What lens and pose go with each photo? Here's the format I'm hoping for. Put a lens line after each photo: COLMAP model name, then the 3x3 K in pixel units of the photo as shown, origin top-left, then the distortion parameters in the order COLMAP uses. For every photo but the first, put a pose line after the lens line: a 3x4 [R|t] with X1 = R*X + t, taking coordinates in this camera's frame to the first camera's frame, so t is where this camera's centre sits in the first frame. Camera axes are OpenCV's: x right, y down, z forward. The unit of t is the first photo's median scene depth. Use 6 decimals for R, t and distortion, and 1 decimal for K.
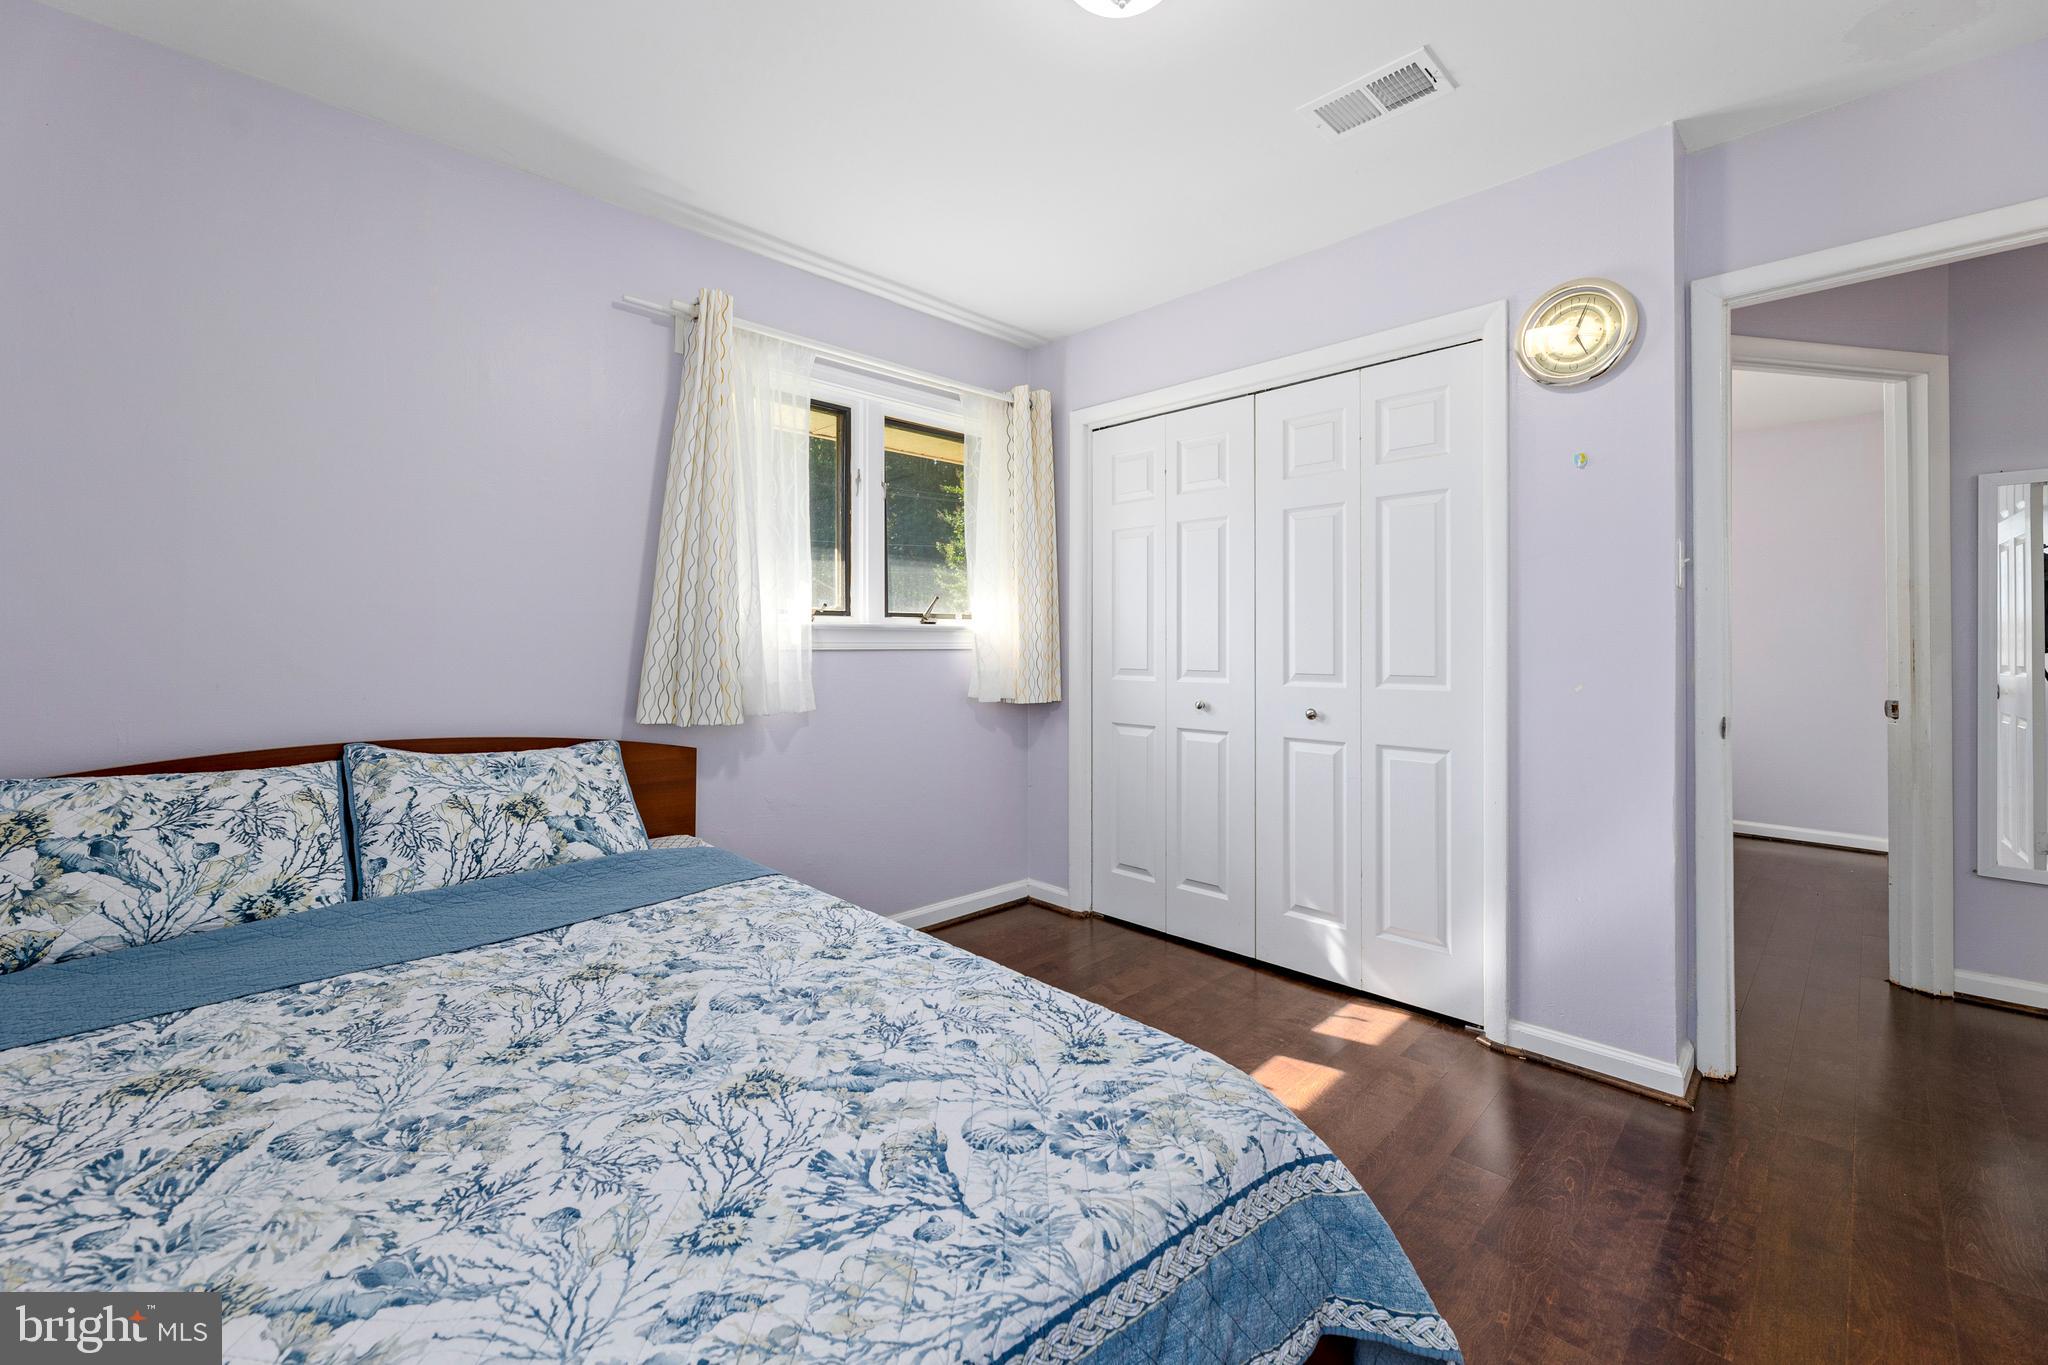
lens RADIAL K [[827.1, 0, 1022.4], [0, 827.1, 661.5], [0, 0, 1]] dist [0.001085, 0.000214]
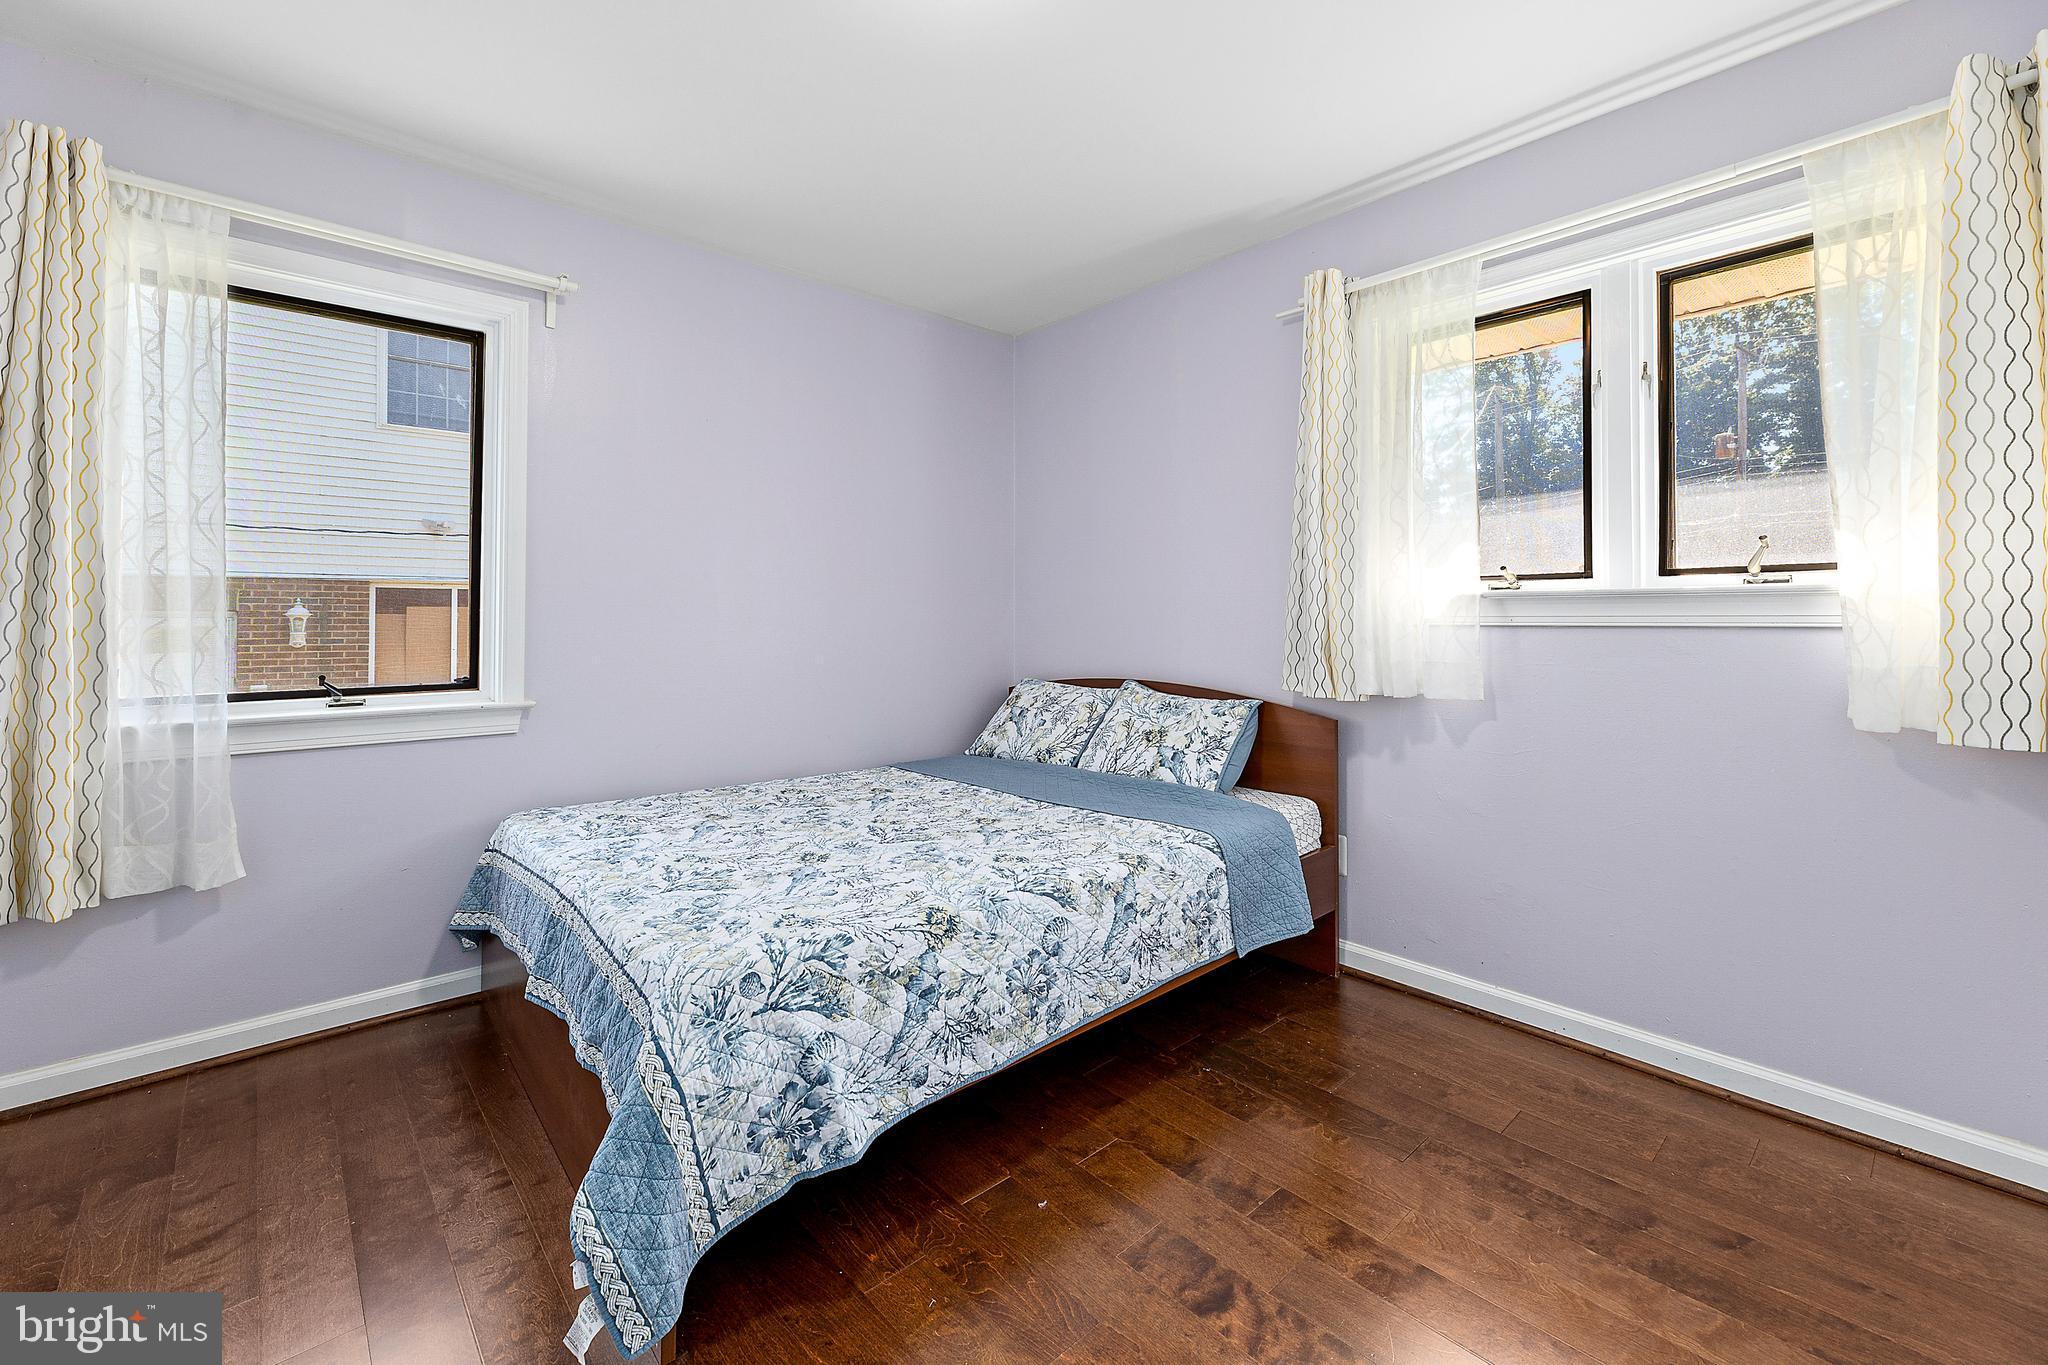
lens RADIAL K [[846.8, 0, 1028.8], [0, 846.8, 642.7], [0, 0, 1]] dist [-0.001518, -0.000168]
pose [[-0.035973, 0.027243, -0.998981, 0.627983], [-0.018630, 0.999436, 0.027926, -0.012854], [0.999179, 0.019616, -0.035445, 0.623820]]
